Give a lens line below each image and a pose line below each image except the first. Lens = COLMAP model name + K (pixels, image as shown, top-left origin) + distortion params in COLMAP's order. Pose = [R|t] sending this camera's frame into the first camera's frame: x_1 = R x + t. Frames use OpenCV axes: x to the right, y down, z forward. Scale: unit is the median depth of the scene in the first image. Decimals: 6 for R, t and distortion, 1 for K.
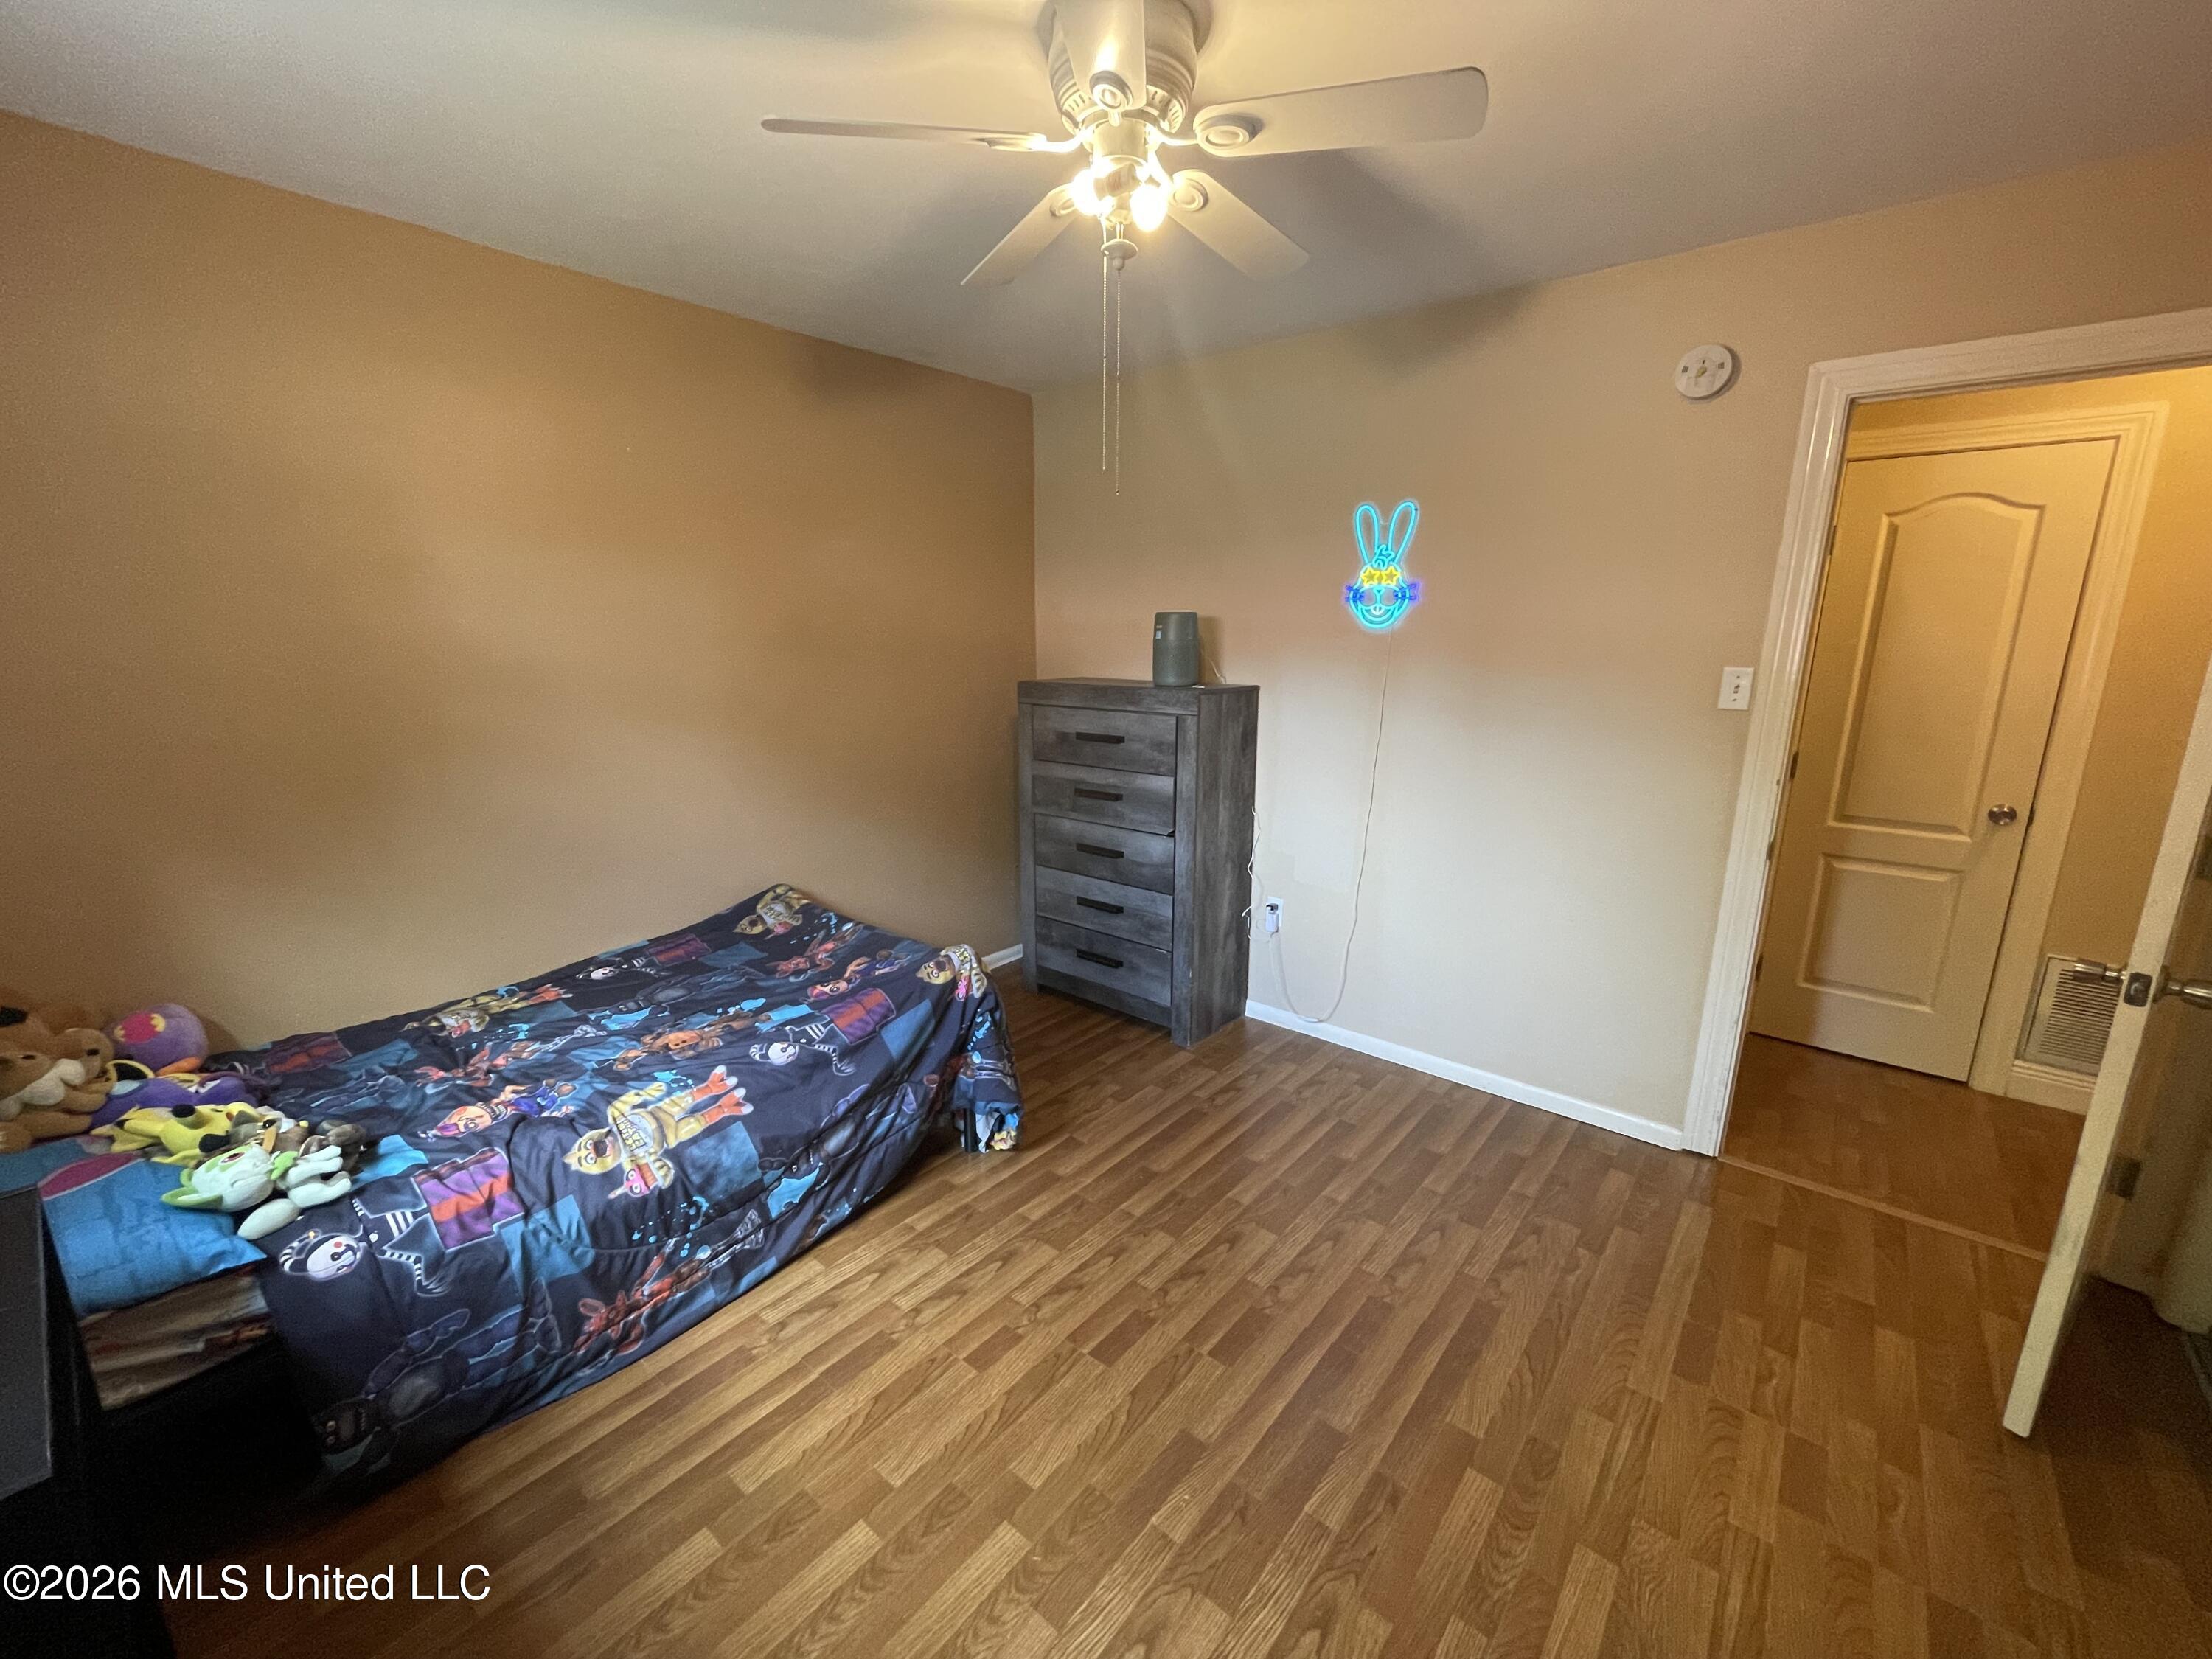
lens RADIAL K [[894.3, 0, 1099.6], [0, 894.3, 830.1], [0, 0, 1]] dist [0.002161, 0.000344]
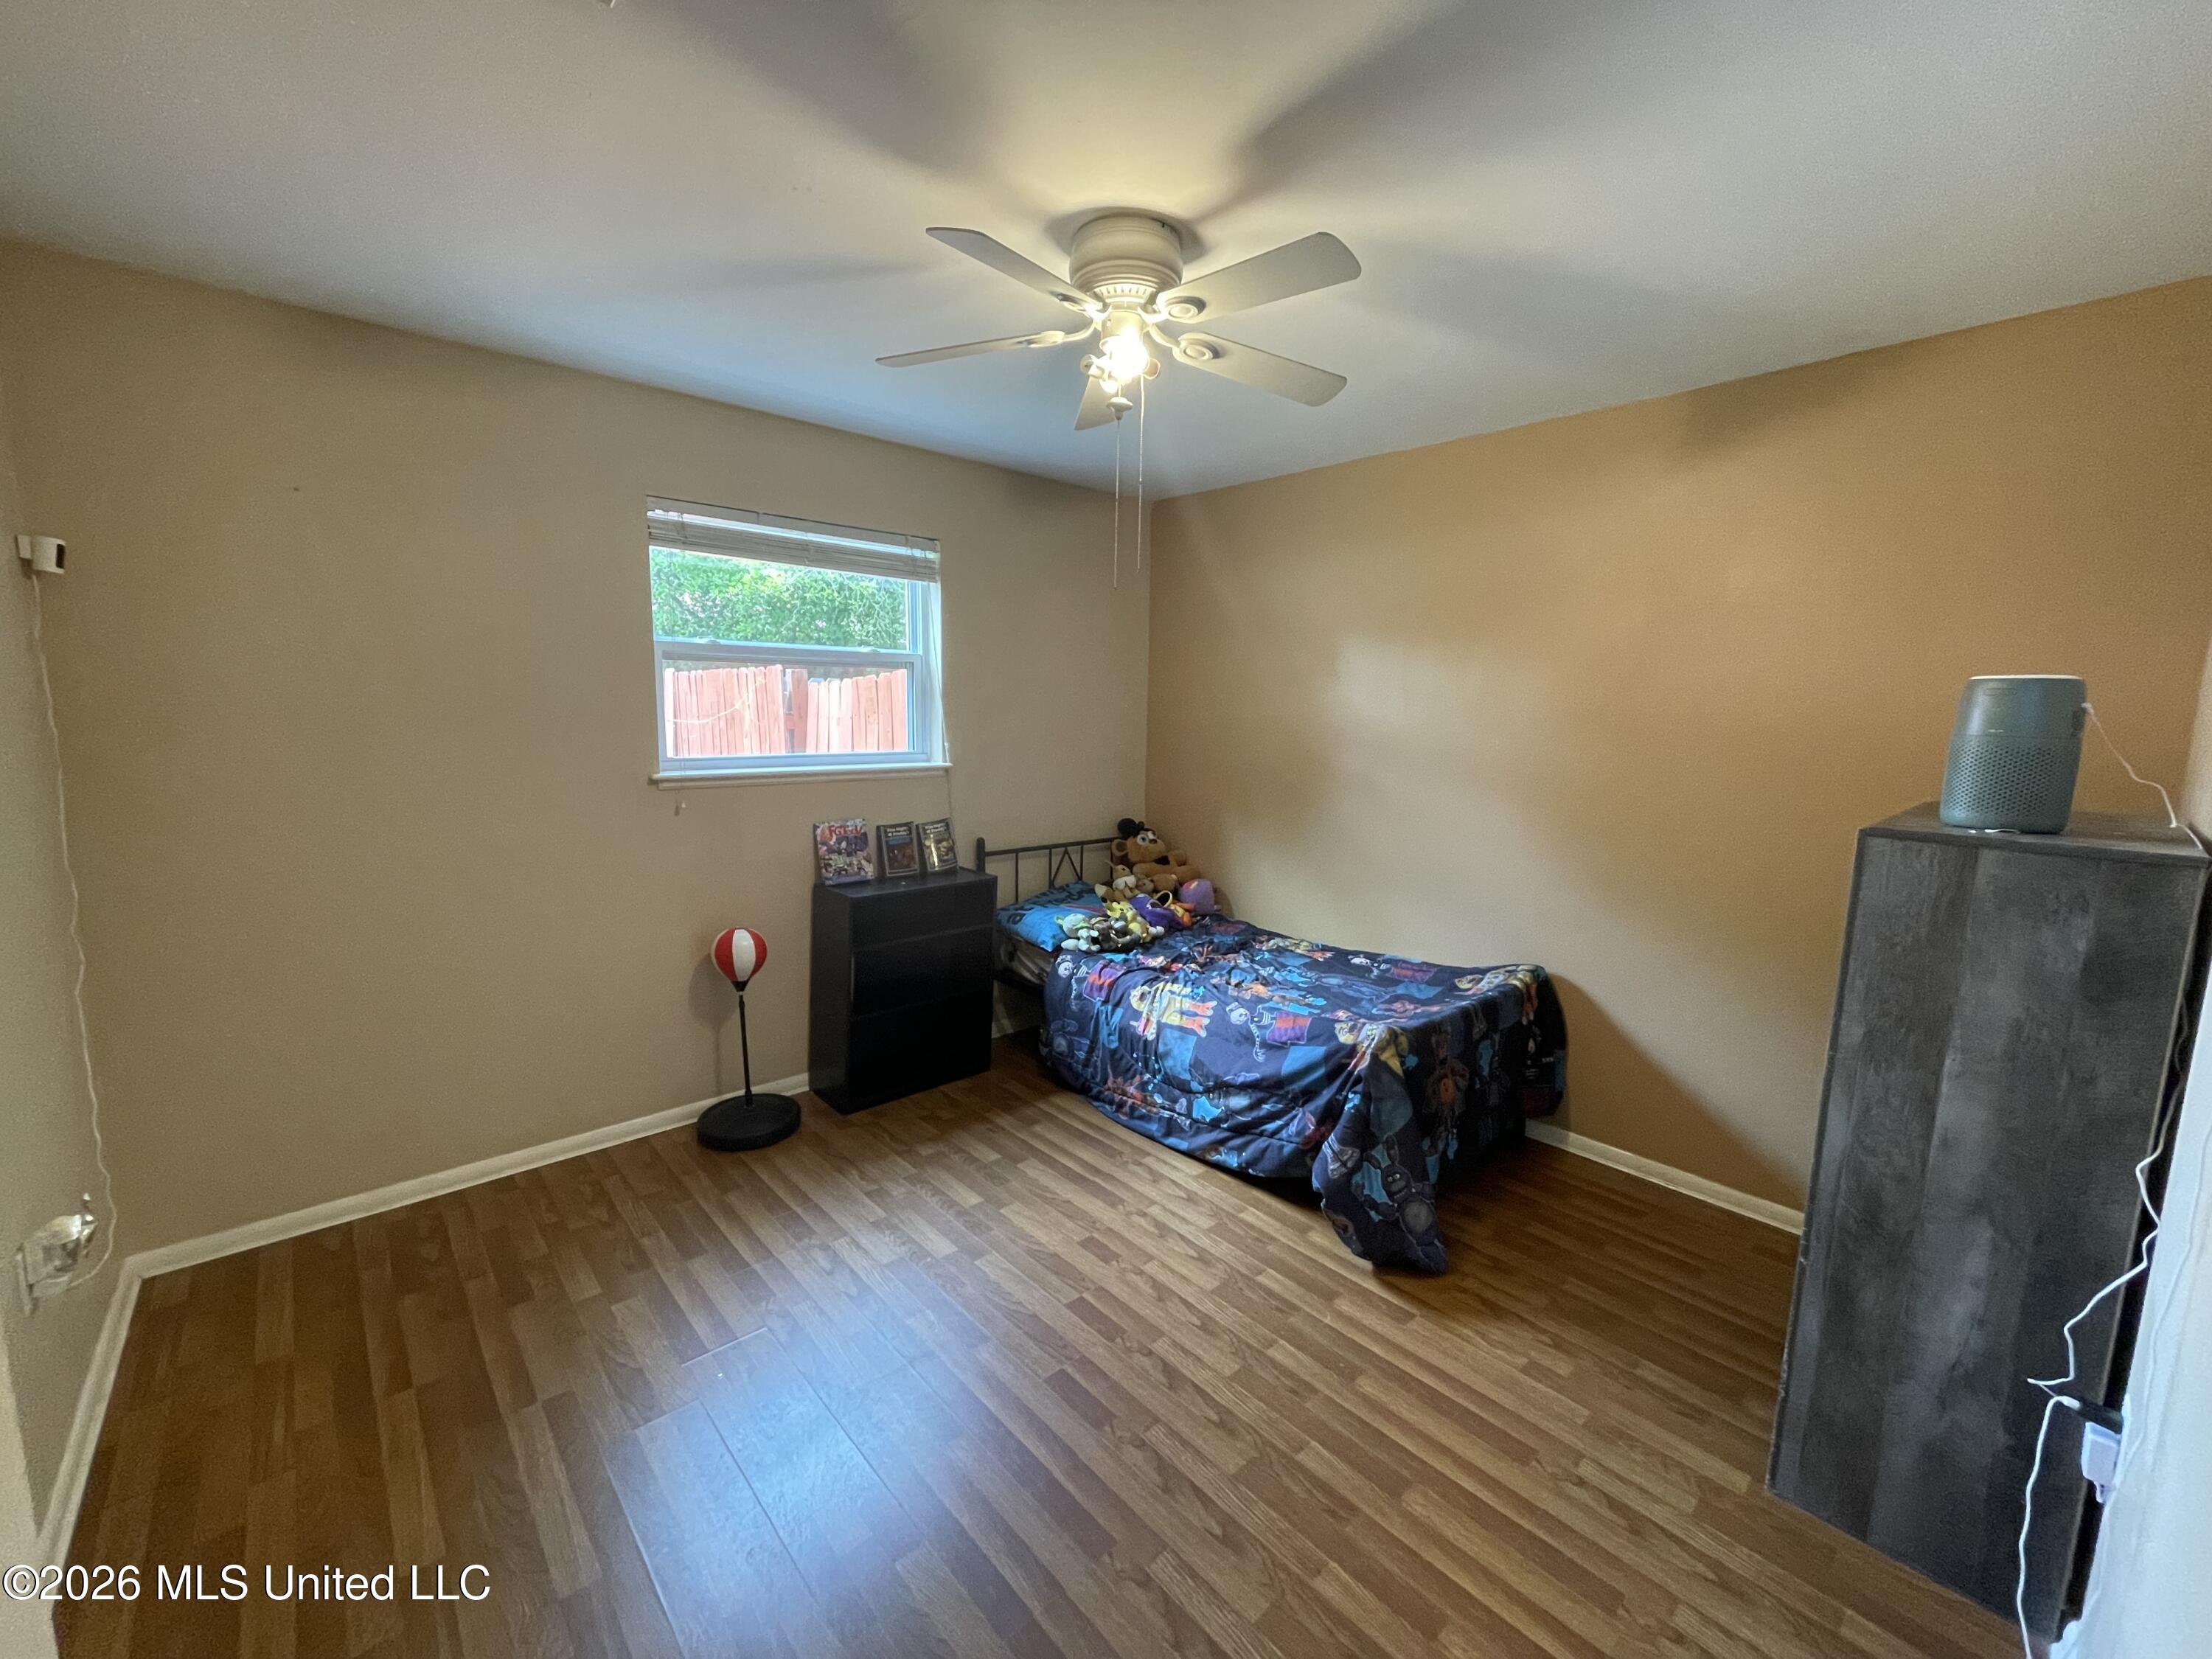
lens RADIAL K [[894.3, 0, 1099.6], [0, 894.3, 830.1], [0, 0, 1]] dist [0.002161, 0.000344]
pose [[-0.140148, 0.129658, -0.981604, 0.954703], [-0.242601, 0.956673, 0.161002, -0.180561], [0.959950, 0.260702, -0.102620, 0.878644]]
